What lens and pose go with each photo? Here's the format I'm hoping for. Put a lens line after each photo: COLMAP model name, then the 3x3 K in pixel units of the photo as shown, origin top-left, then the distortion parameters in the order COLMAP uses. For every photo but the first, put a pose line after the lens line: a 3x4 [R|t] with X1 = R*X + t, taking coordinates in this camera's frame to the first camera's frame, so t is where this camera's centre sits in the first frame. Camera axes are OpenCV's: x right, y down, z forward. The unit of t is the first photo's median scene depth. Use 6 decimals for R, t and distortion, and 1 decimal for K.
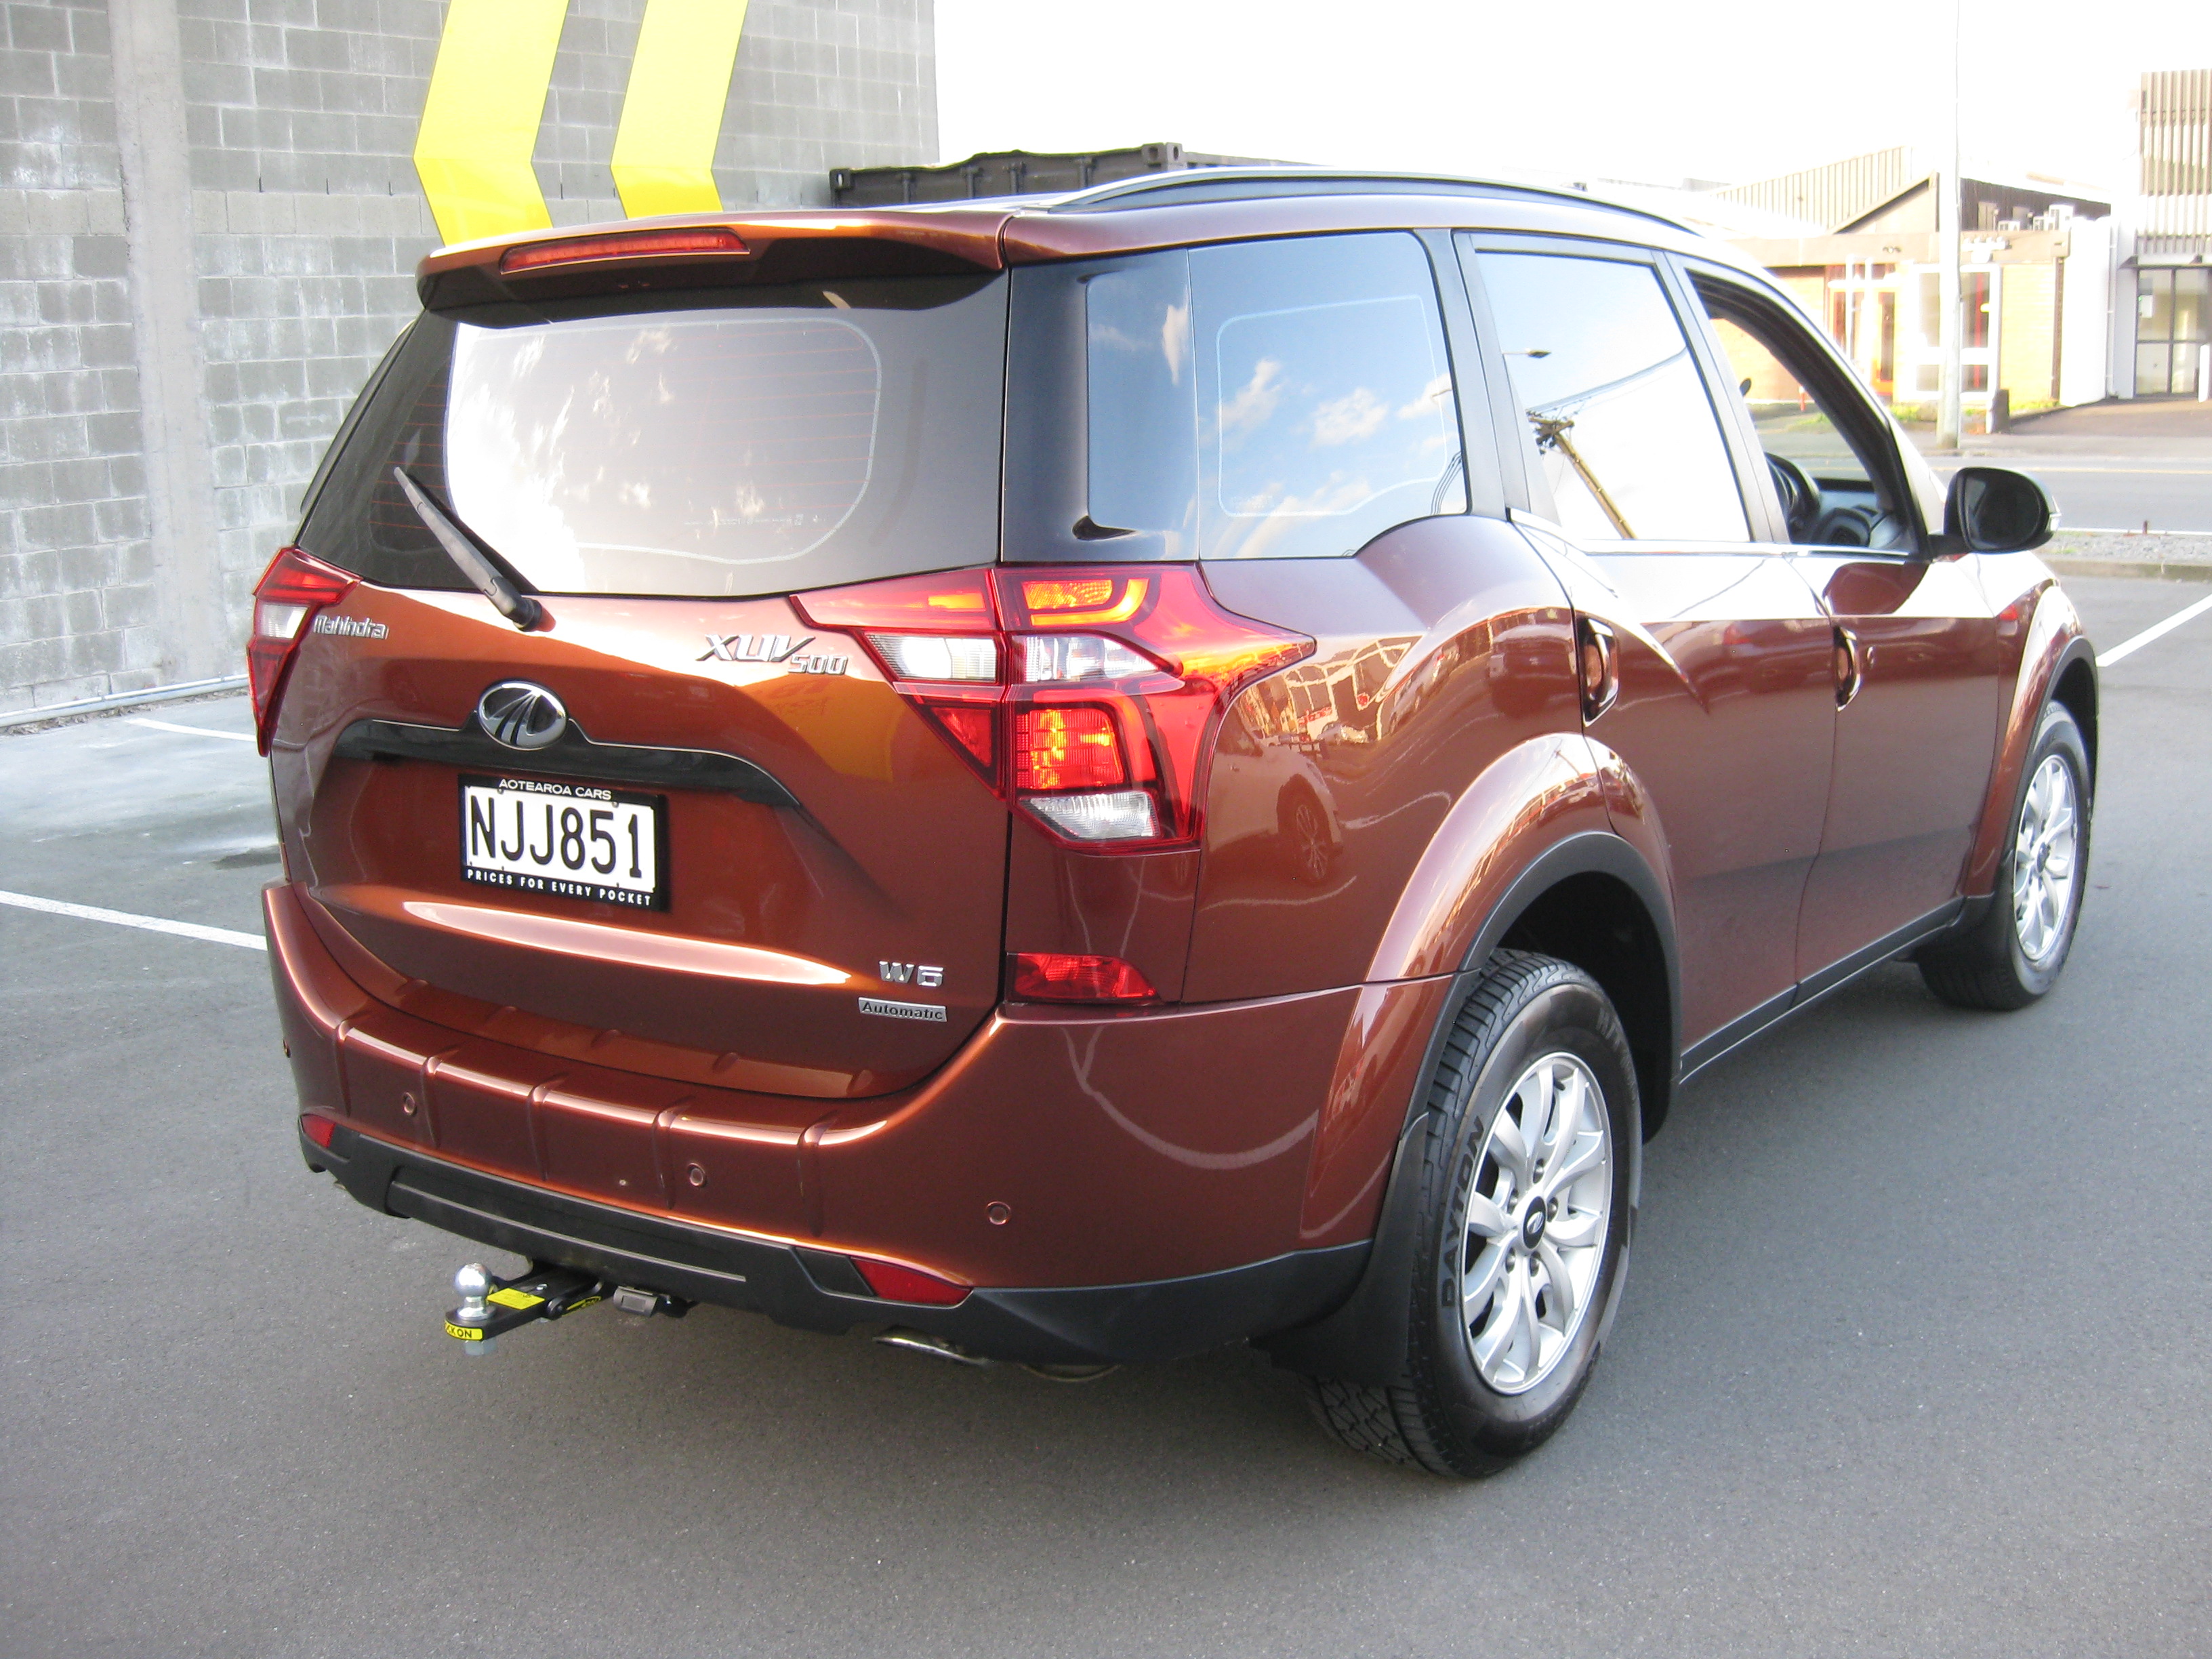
lens RADIAL K [[2391.2, 0, 1105.4], [0, 2391.2, 836.8], [0, 0, 1]] dist [-0.121122, 0.000000]
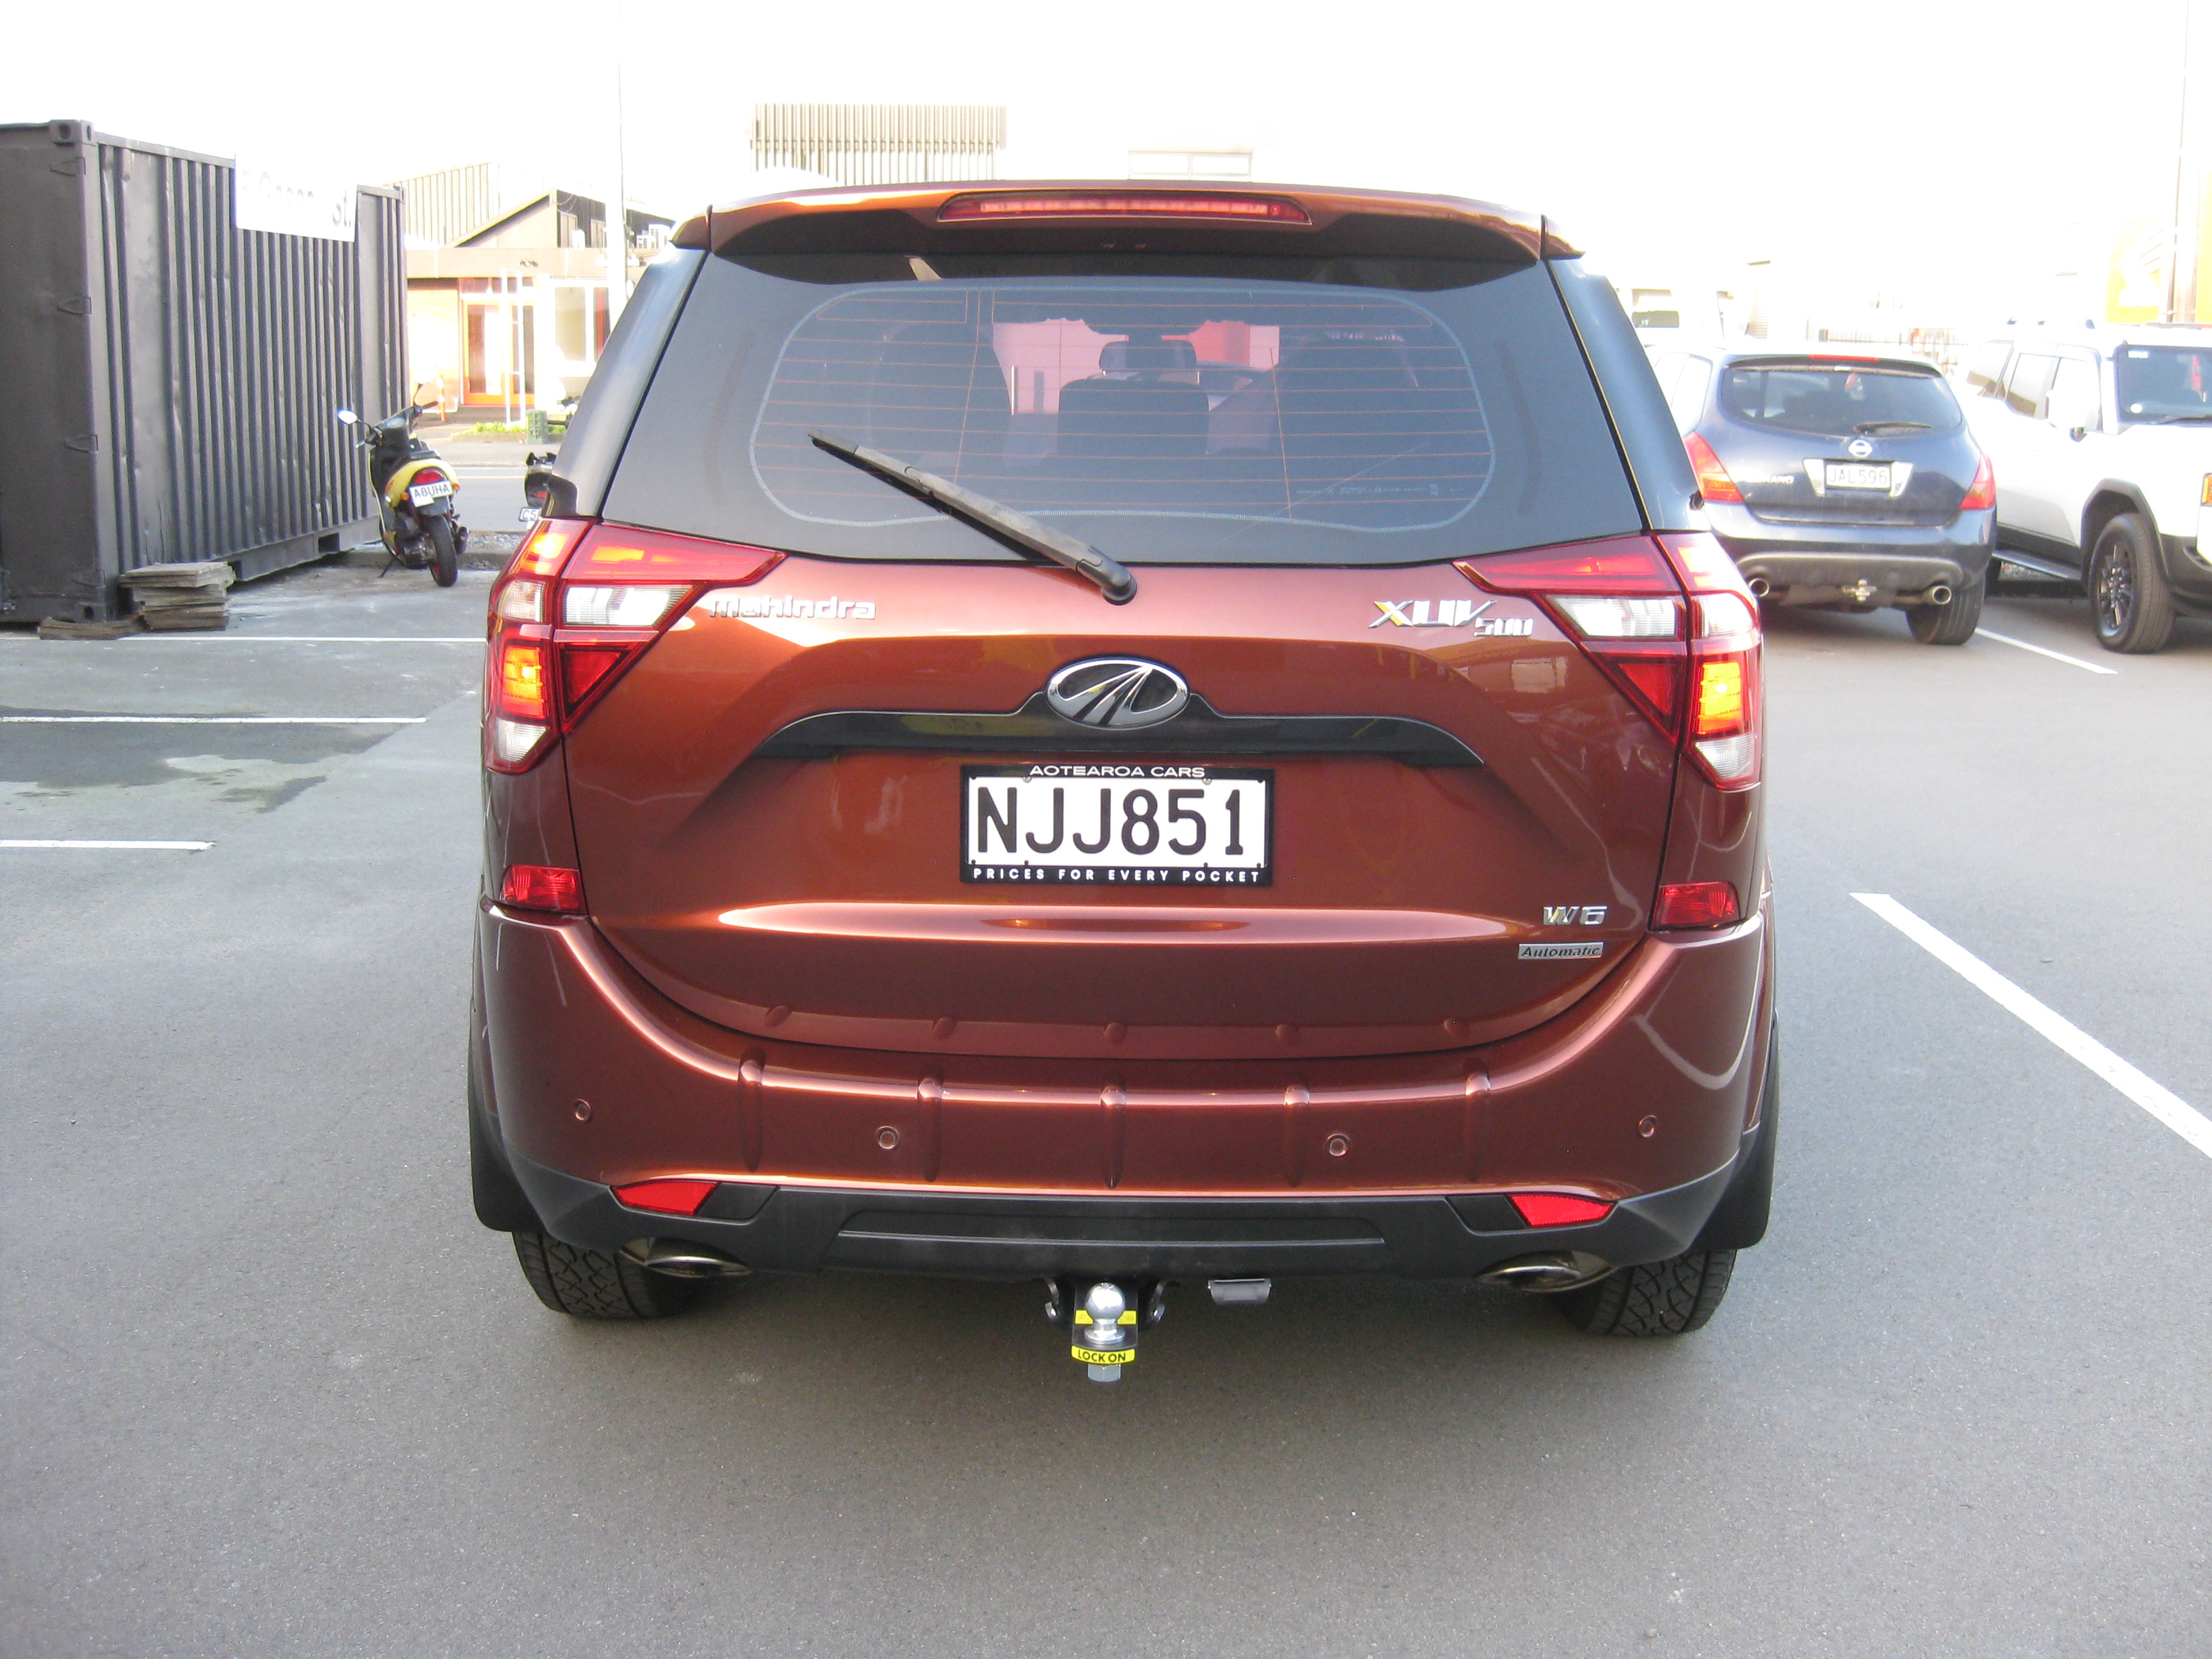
lens RADIAL K [[2391.2, 0, 1106.2], [0, 2391.2, 826.4], [0, 0, 1]] dist [-0.121122, 0.000000]
pose [[0.828630, -0.071055, 0.555269, -0.768885], [0.076413, 0.996984, 0.013549, -0.011512], [-0.554557, 0.031203, 0.831560, 0.210769]]
